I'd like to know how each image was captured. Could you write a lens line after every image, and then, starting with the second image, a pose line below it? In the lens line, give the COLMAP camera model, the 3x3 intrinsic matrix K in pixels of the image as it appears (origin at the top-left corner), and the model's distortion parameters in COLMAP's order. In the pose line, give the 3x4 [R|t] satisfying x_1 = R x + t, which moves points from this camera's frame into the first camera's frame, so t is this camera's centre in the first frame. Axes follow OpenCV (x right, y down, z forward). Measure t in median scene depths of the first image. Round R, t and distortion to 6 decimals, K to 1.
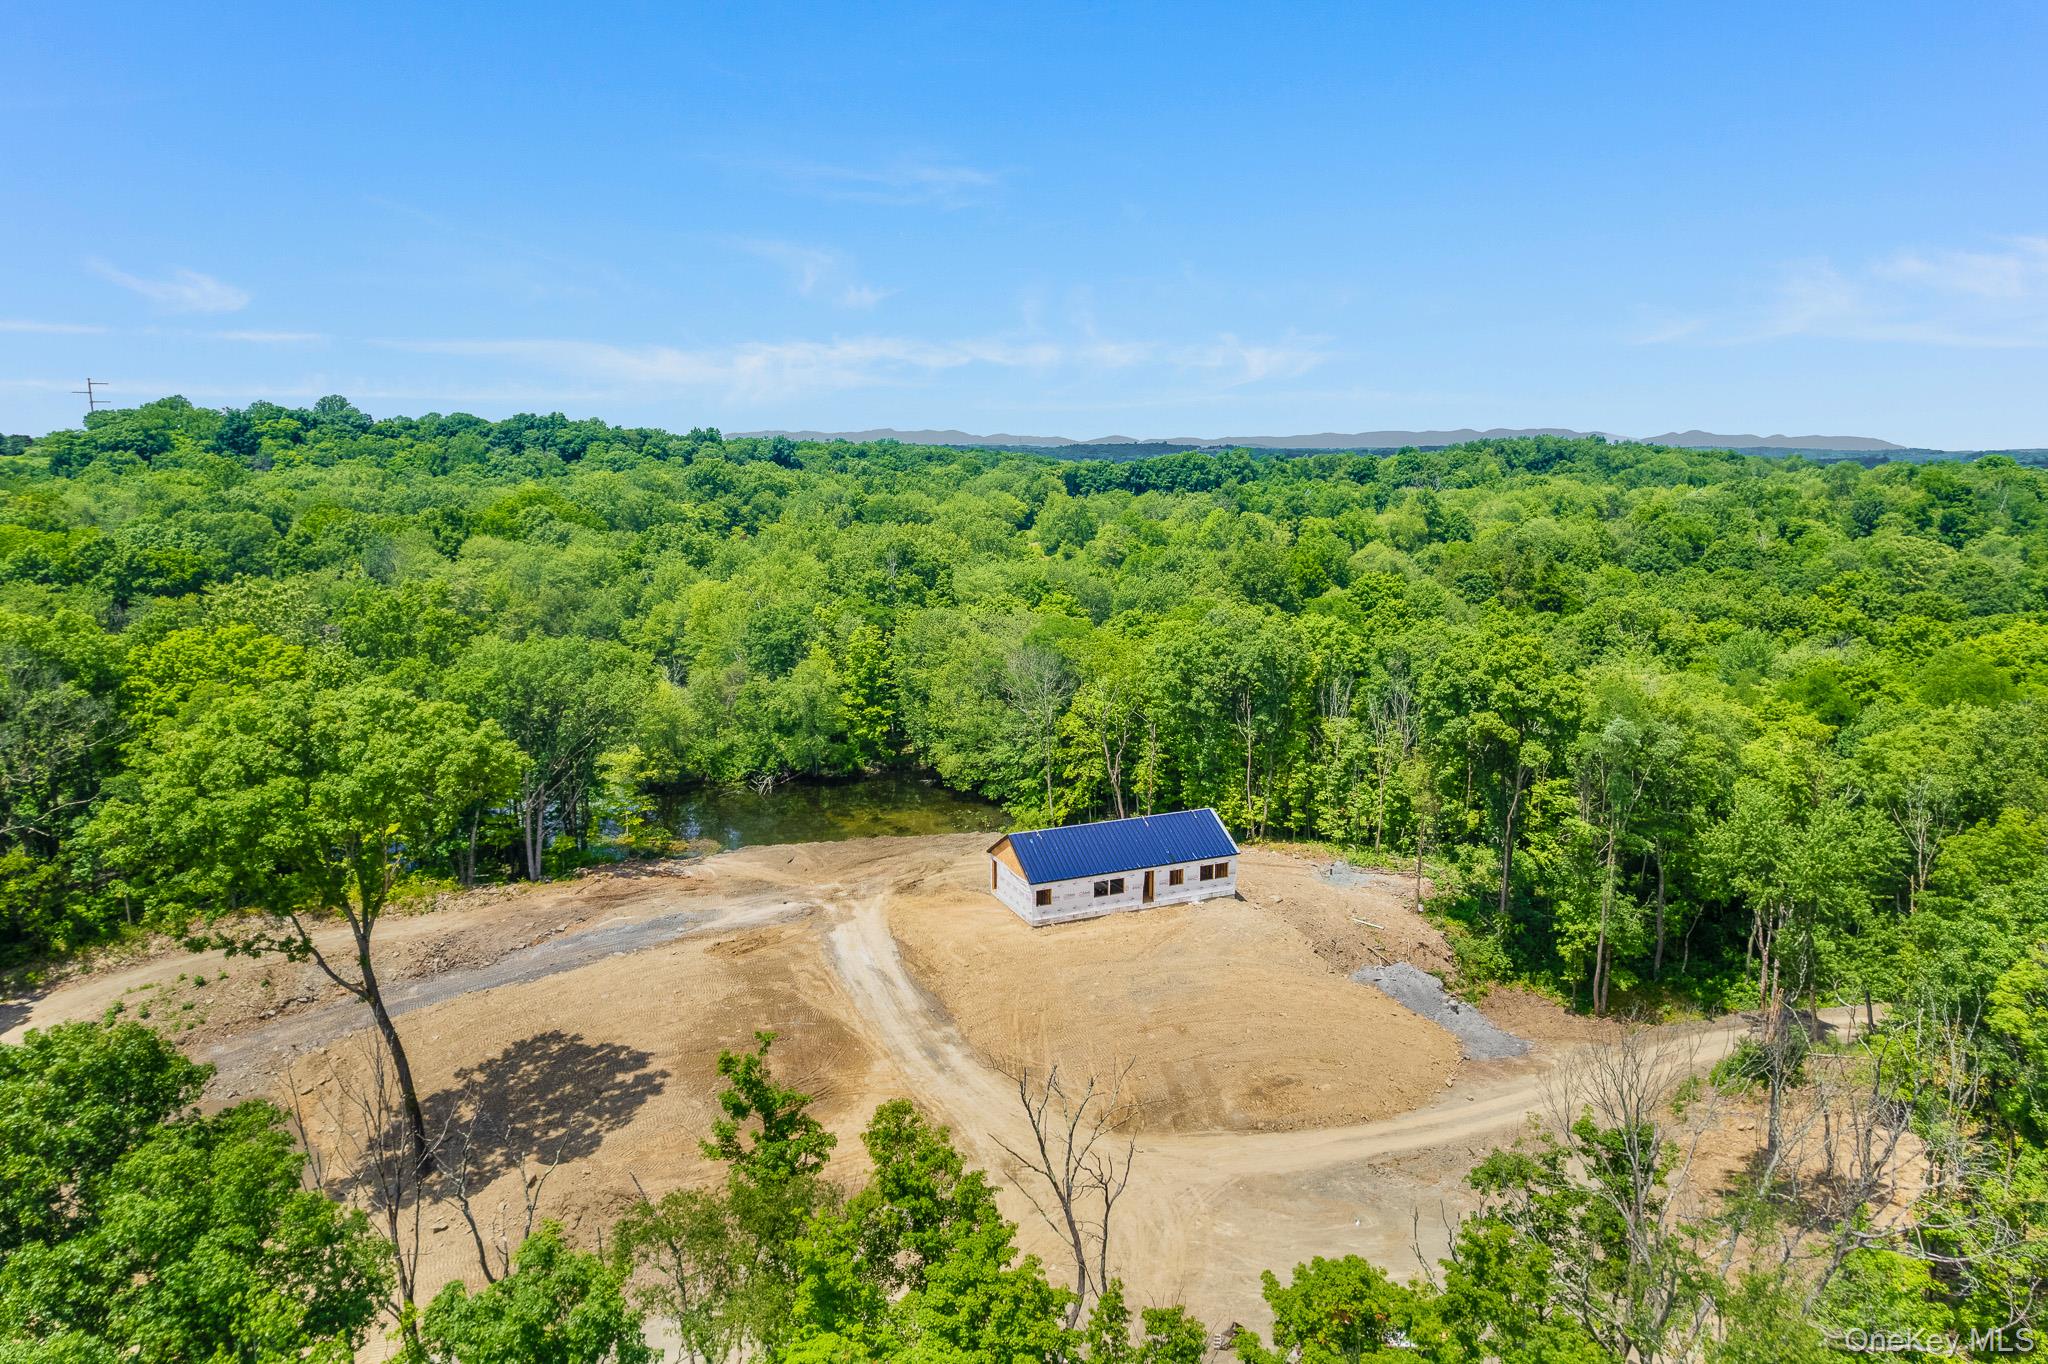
lens RADIAL K [[1312.8, 0, 1031.8], [0, 1312.8, 692.5], [0, 0, 1]] dist [-0.063558, 0.048635]
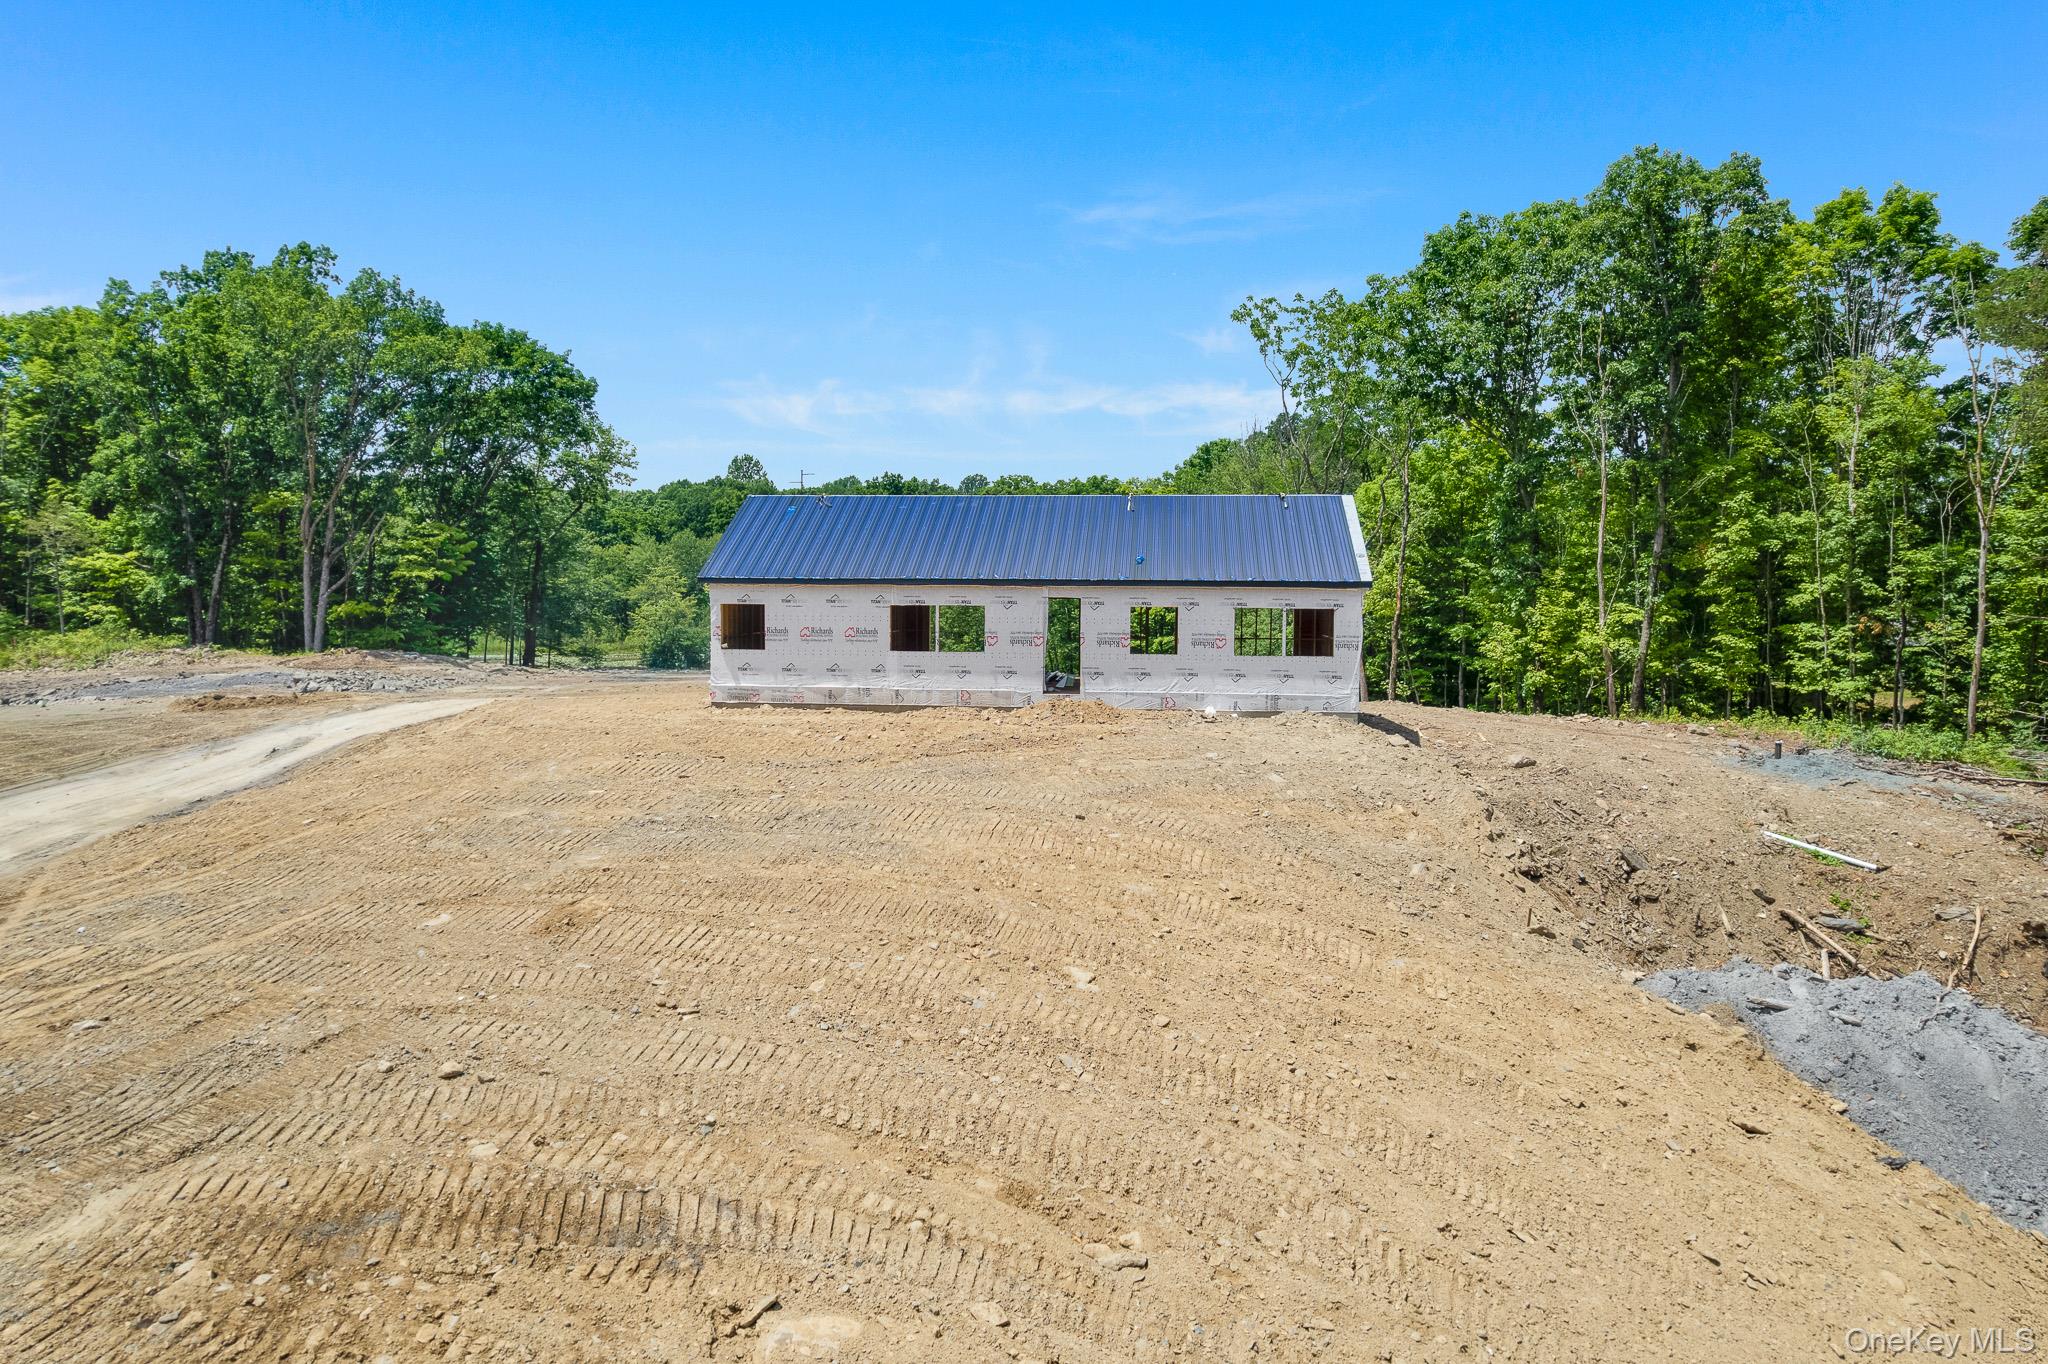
lens RADIAL K [[1312.8, 0, 1032.6], [0, 1312.8, 675.5], [0, 0, 1]] dist [-0.063558, 0.048635]
pose [[0.864604, 0.039772, -0.500878, 0.217922], [-0.102112, 0.989968, -0.097655, 0.161629], [0.491969, 0.135579, 0.859991, 0.587469]]
